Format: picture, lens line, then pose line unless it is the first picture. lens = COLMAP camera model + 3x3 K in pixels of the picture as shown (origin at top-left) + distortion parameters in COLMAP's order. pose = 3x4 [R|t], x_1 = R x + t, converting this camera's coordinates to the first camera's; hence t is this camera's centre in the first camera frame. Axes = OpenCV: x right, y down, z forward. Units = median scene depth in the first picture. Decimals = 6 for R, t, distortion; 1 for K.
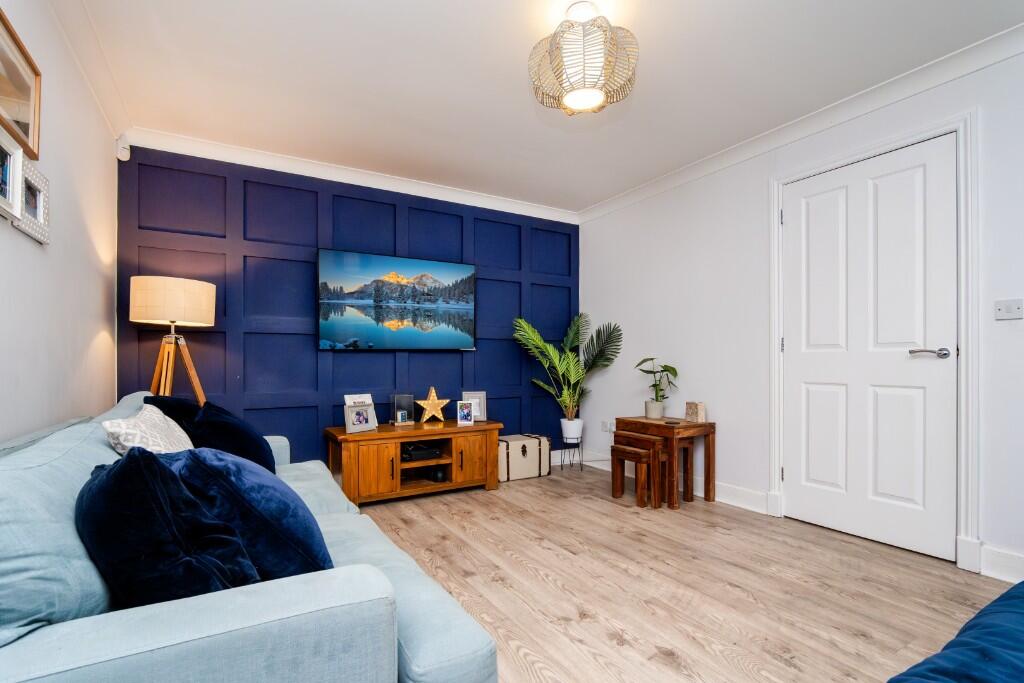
lens RADIAL K [[480.7, 0, 515.5], [0, 480.7, 364.9], [0, 0, 1]] dist [-0.036538, -0.000143]
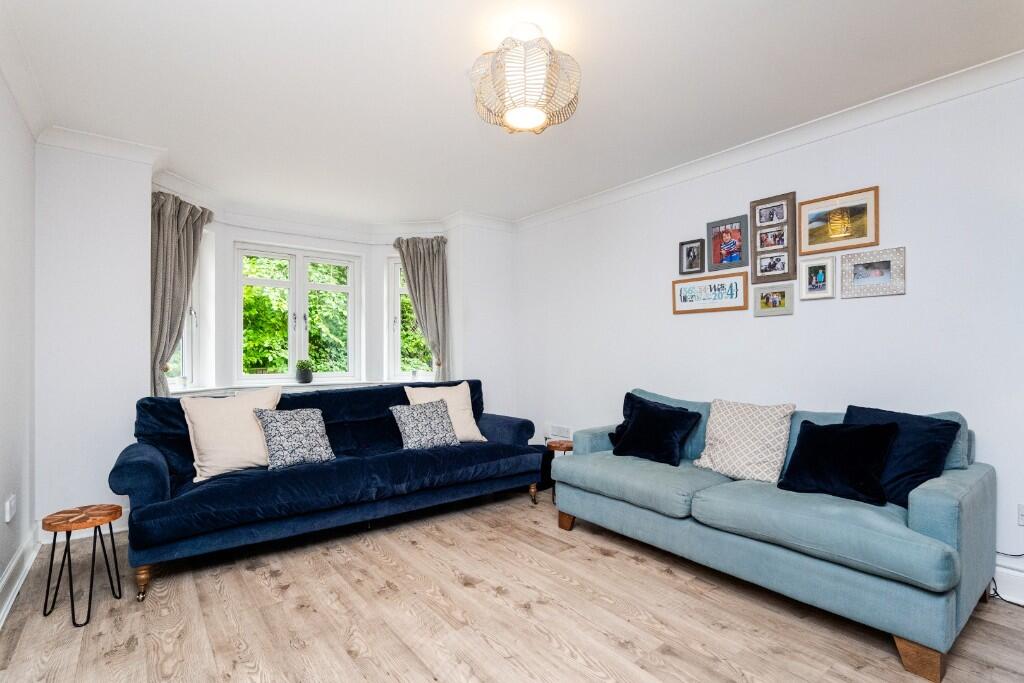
lens RADIAL K [[489.6, 0, 508.9], [0, 489.6, 349.3], [0, 0, 1]] dist [-0.014920, 0.000142]
pose [[-0.993511, 0.007290, -0.113504, 0.182237], [0.007602, 0.999968, -0.002321, -0.052482], [0.113483, -0.003168, -0.993535, 1.252964]]
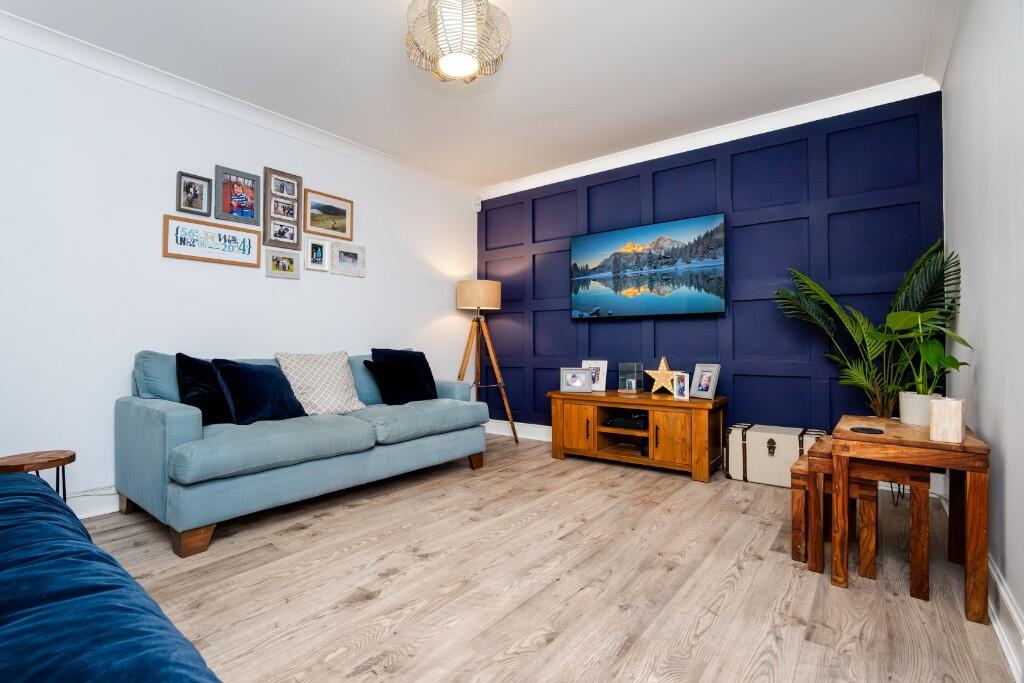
lens RADIAL K [[489.6, 0, 508.9], [0, 489.6, 349.3], [0, 0, 1]] dist [-0.014920, 0.000142]
pose [[0.362265, 0.014647, -0.931960, 0.723757], [0.000514, 0.999873, 0.015914, 0.020459], [0.932075, -0.006245, 0.362212, 0.450301]]
